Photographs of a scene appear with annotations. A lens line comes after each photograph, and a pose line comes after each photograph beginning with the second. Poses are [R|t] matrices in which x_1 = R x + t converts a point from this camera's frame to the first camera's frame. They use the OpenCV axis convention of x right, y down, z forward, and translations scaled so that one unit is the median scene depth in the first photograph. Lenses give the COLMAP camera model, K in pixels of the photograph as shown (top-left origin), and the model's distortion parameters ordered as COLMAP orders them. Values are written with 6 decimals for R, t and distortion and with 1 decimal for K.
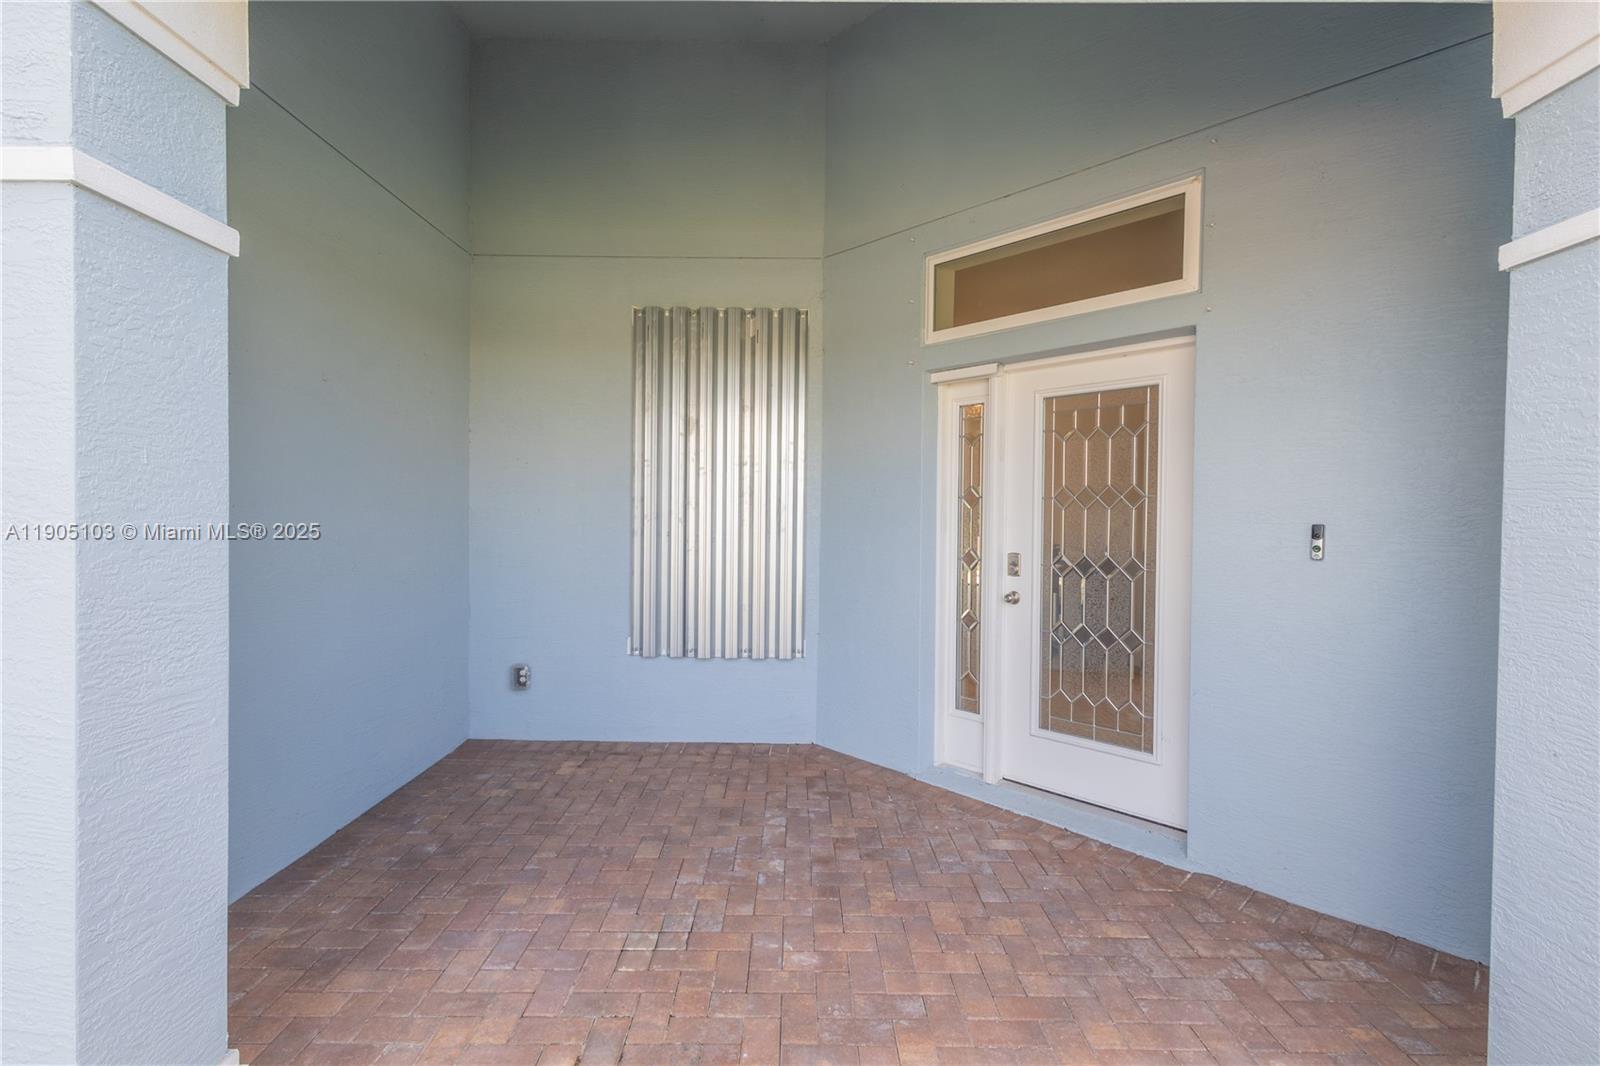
lens RADIAL K [[739.0, 0, 790.4], [0, 739.0, 531.9], [0, 0, 1]] dist [0.013026, -0.001957]
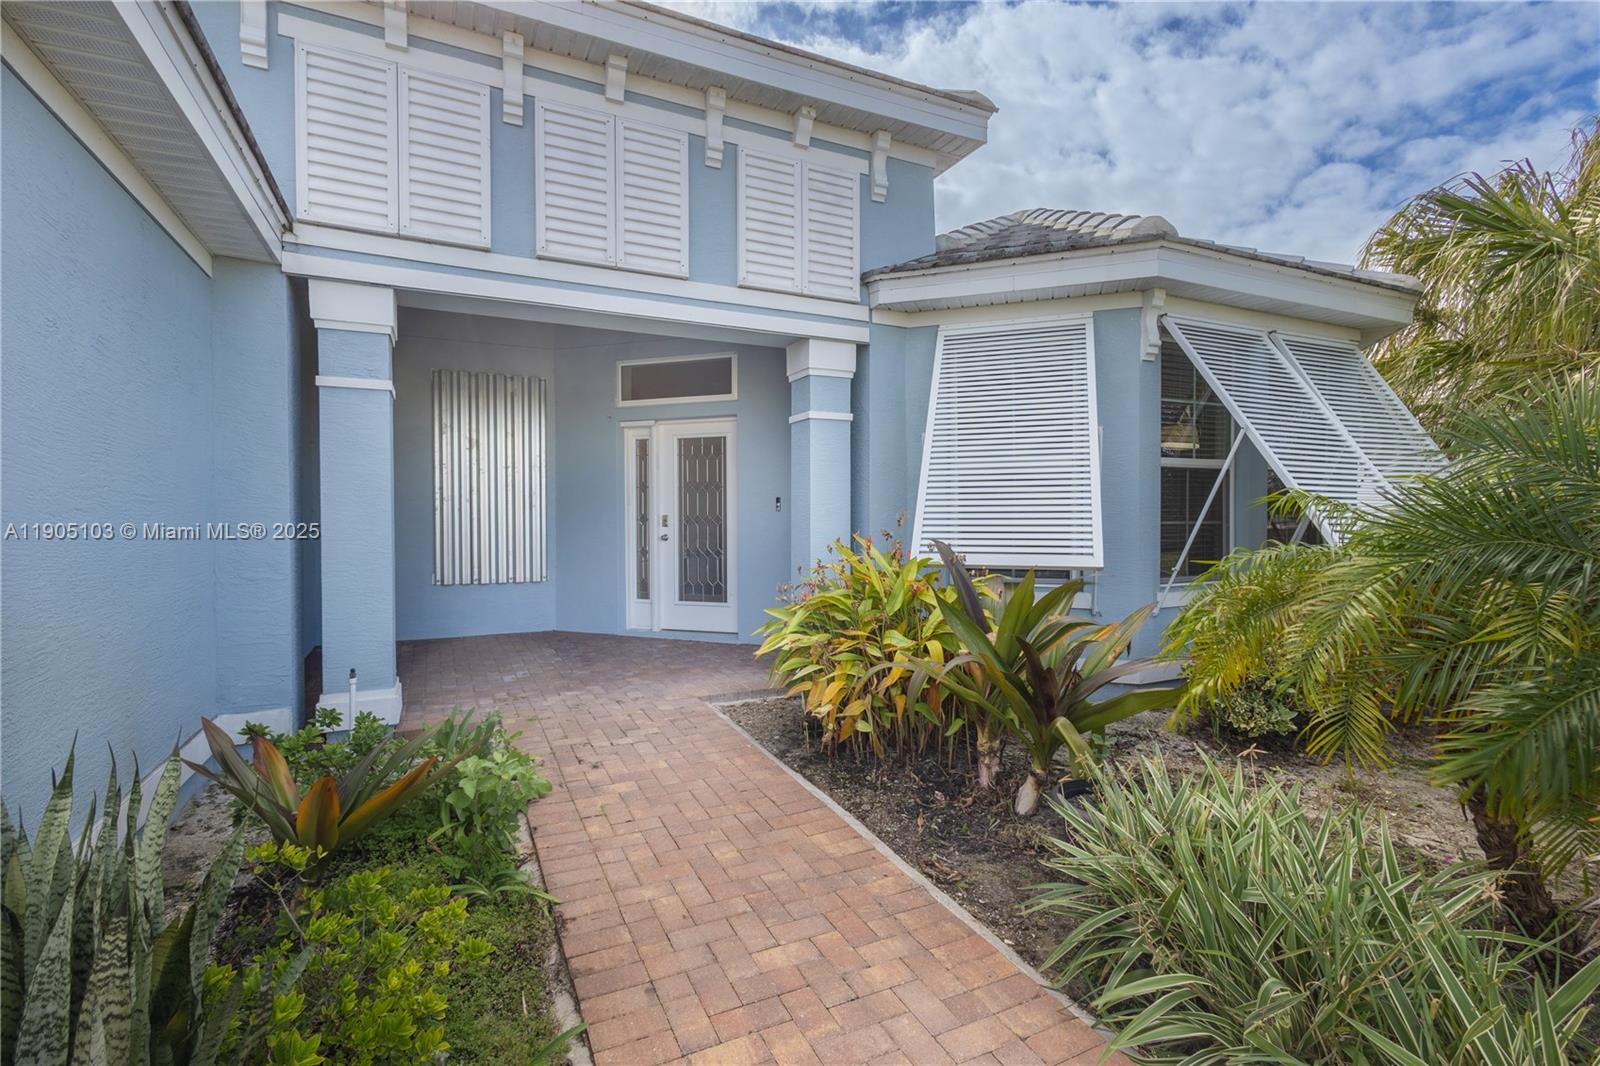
lens RADIAL K [[739.0, 0, 796.4], [0, 739.0, 531.6], [0, 0, 1]] dist [0.013026, -0.001957]
pose [[0.896955, -0.021883, 0.441580, -0.256028], [0.020059, 0.999760, 0.008799, 0.060703], [-0.441667, 0.000965, 0.897179, -0.924550]]
